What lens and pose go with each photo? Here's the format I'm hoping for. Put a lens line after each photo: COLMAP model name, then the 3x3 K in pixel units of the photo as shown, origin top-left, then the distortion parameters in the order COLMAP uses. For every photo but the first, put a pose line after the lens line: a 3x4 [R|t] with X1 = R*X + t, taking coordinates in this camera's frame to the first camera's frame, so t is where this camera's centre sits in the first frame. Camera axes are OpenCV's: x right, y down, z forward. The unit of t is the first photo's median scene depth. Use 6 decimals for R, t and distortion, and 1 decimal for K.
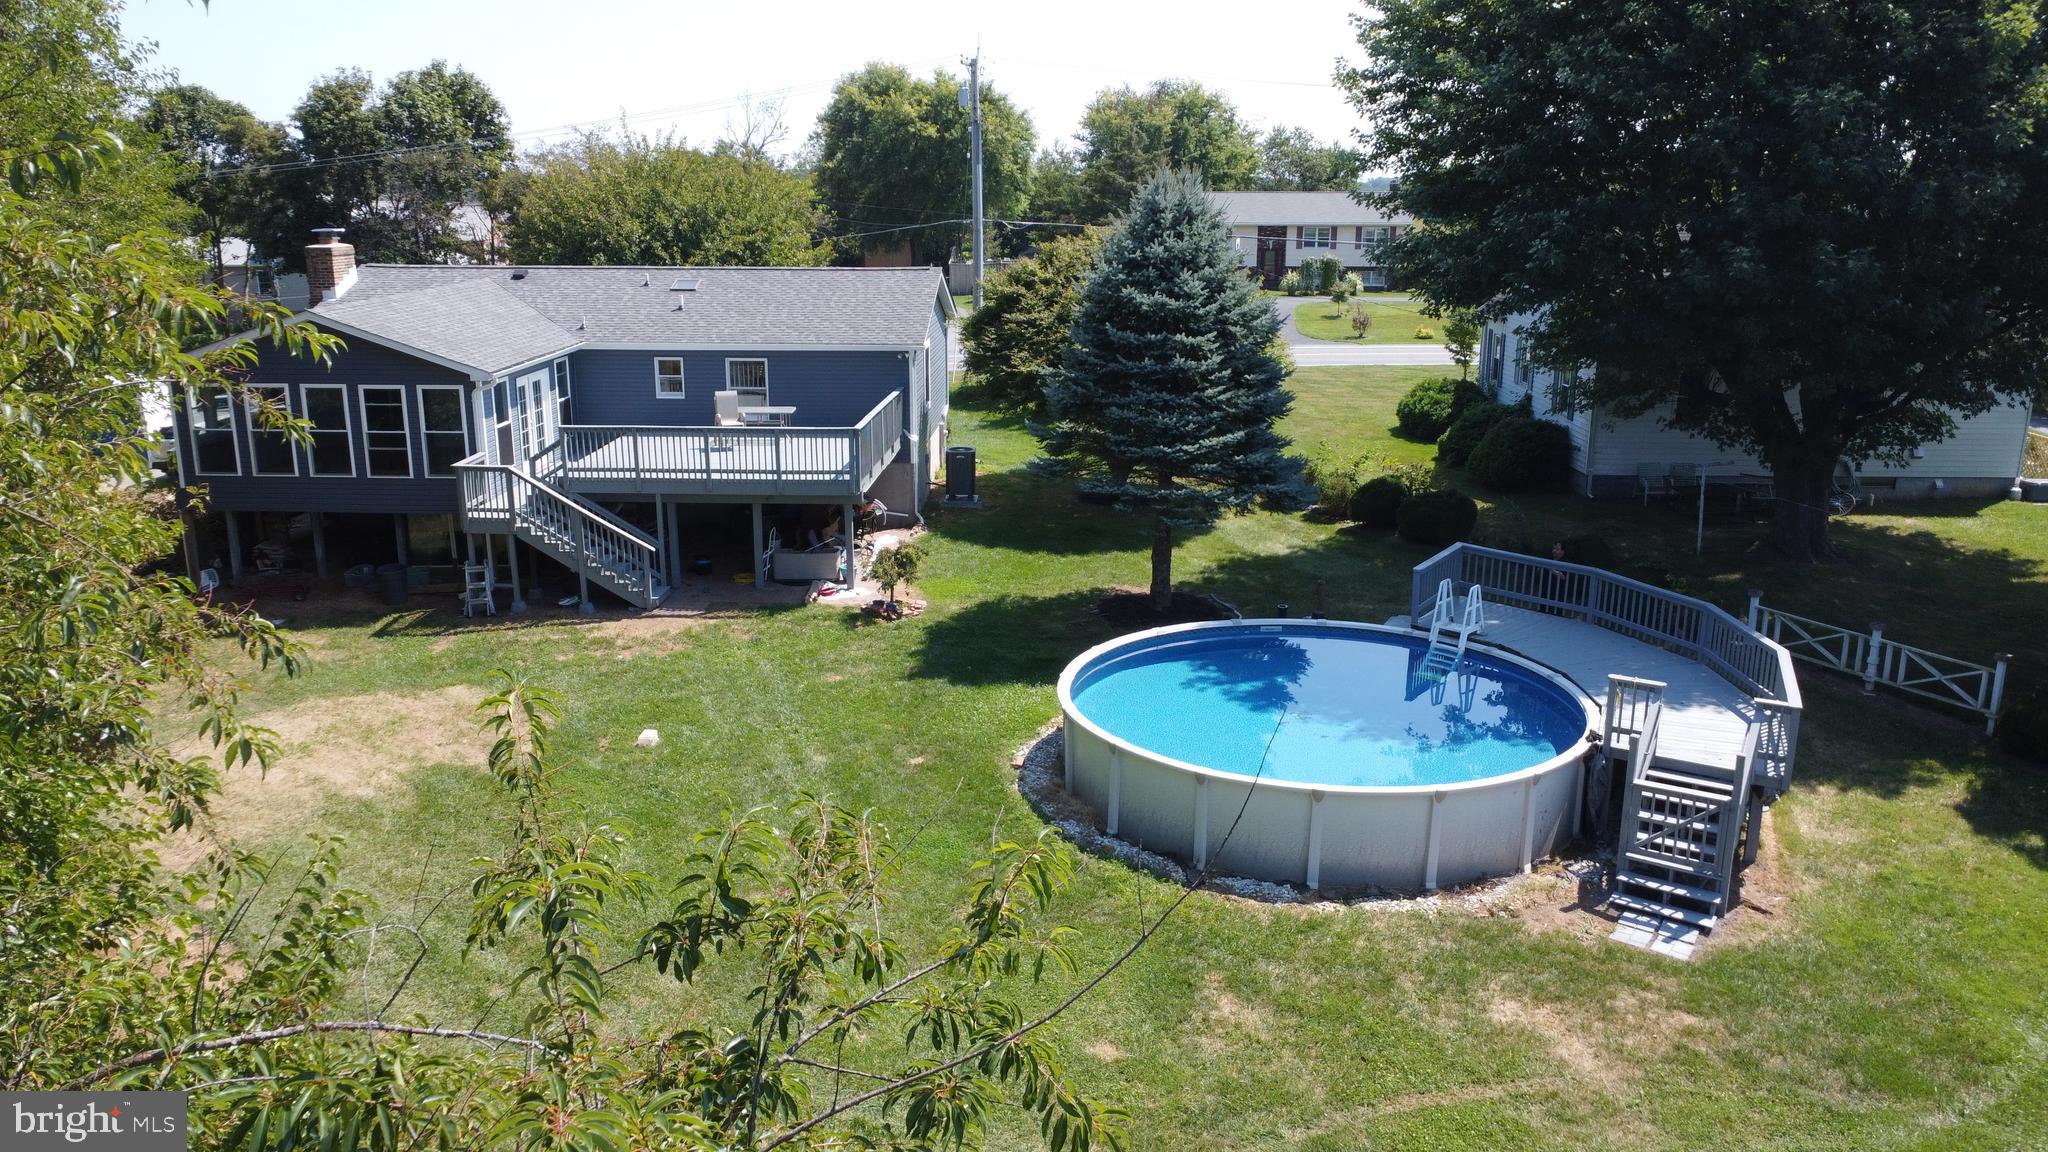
lens RADIAL K [[1531.1, 0, 1019.1], [0, 1531.1, 575.1], [0, 0, 1]] dist [0.010628, 0.006484]
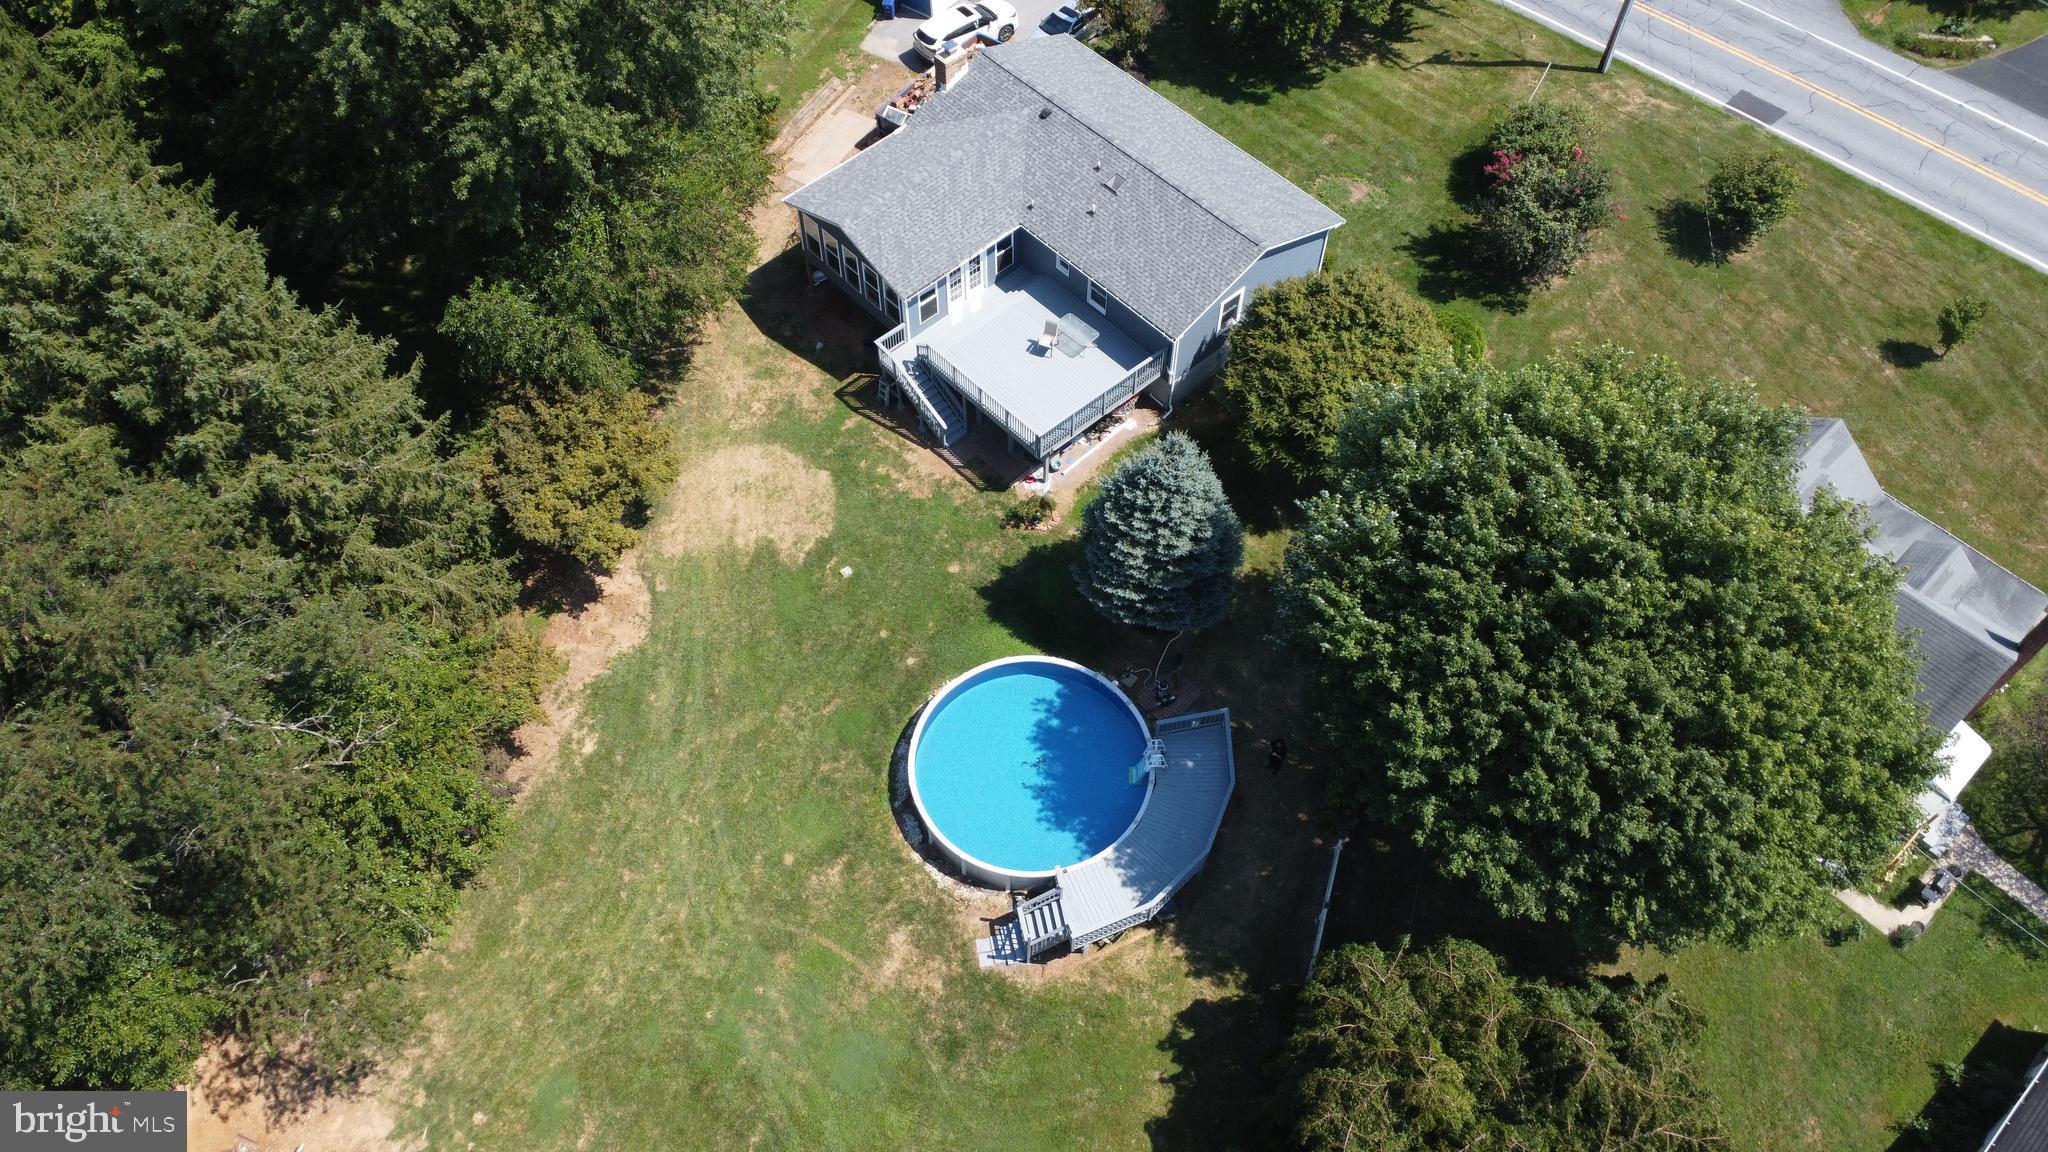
lens RADIAL K [[1531.1, 0, 1019.1], [0, 1531.1, 575.1], [0, 0, 1]] dist [0.010628, 0.006484]
pose [[0.709952, 0.578886, -0.401072, 0.671869], [-0.173648, 0.695811, 0.696917, -1.198714], [0.682506, -0.425133, 0.594515, -0.125663]]
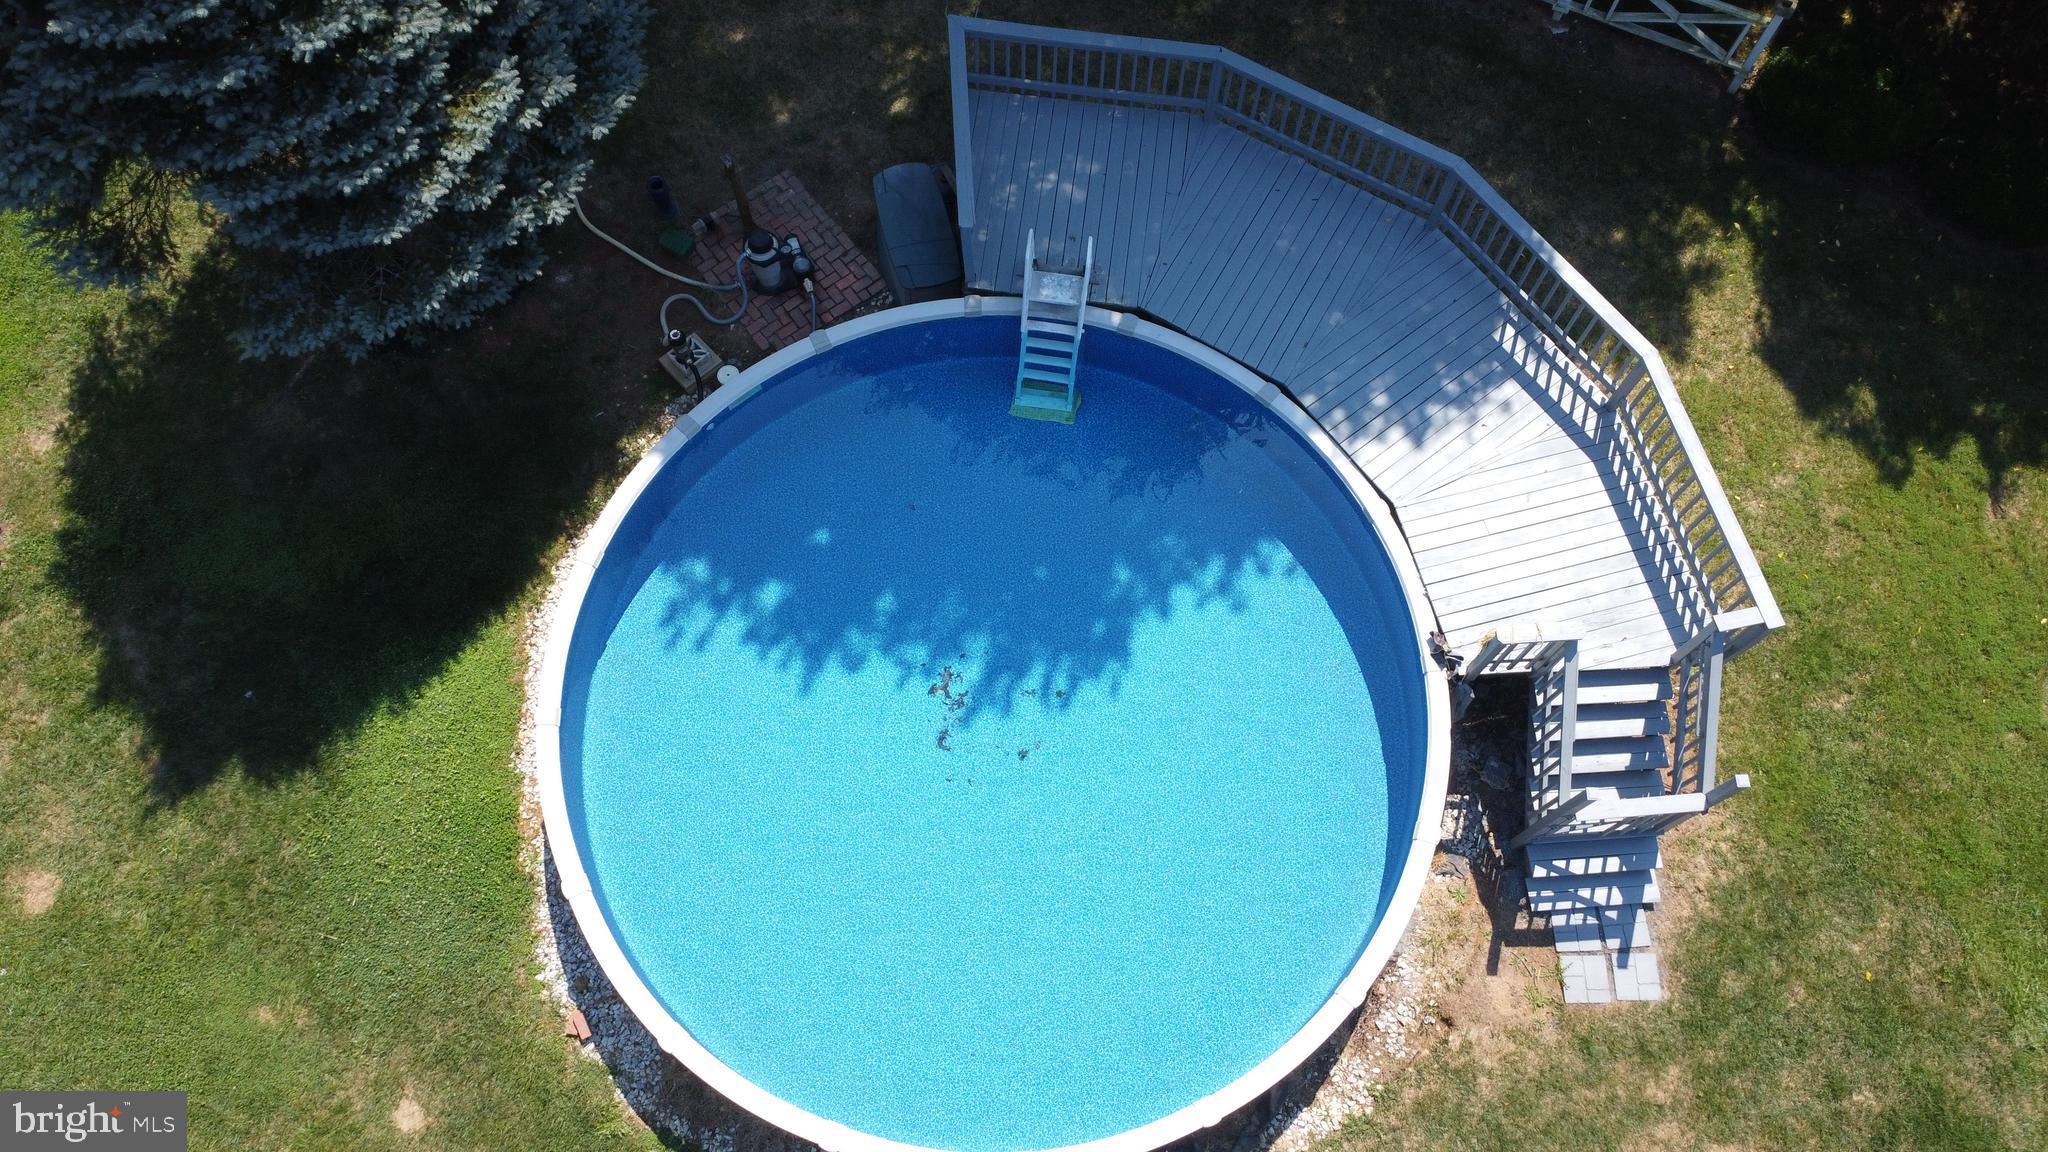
lens RADIAL K [[1531.1, 0, 1019.1], [0, 1531.1, 575.1], [0, 0, 1]] dist [0.010628, 0.006484]
pose [[0.797349, -0.562971, 0.217483, 0.077469], [0.145980, 0.529564, 0.835614, -0.325193], [-0.585598, -0.634528, 0.504430, 0.553378]]
